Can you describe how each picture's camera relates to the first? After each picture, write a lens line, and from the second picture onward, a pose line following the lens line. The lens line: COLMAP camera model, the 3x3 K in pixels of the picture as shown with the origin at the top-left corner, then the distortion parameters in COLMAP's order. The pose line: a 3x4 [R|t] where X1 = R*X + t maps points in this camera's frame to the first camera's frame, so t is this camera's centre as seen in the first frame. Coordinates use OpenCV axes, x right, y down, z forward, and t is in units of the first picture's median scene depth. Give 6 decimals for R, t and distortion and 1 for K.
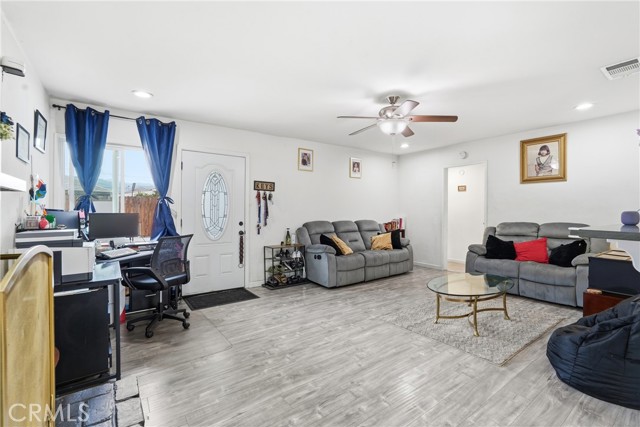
lens RADIAL K [[285.6, 0, 320.7], [0, 285.6, 208.8], [0, 0, 1]] dist [-0.010768, 0.003838]
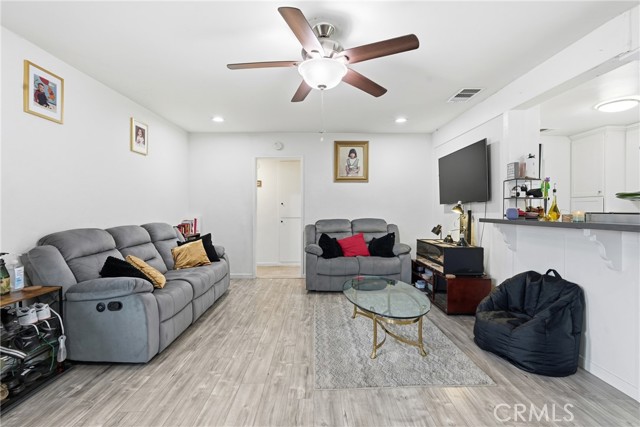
lens RADIAL K [[285.6, 0, 318.6], [0, 285.6, 211.3], [0, 0, 1]] dist [-0.010768, 0.003838]
pose [[0.582429, -0.009342, 0.812828, -0.192171], [-0.005364, 0.999868, 0.015335, 0.003015], [-0.812864, -0.013292, 0.582302, 0.456035]]
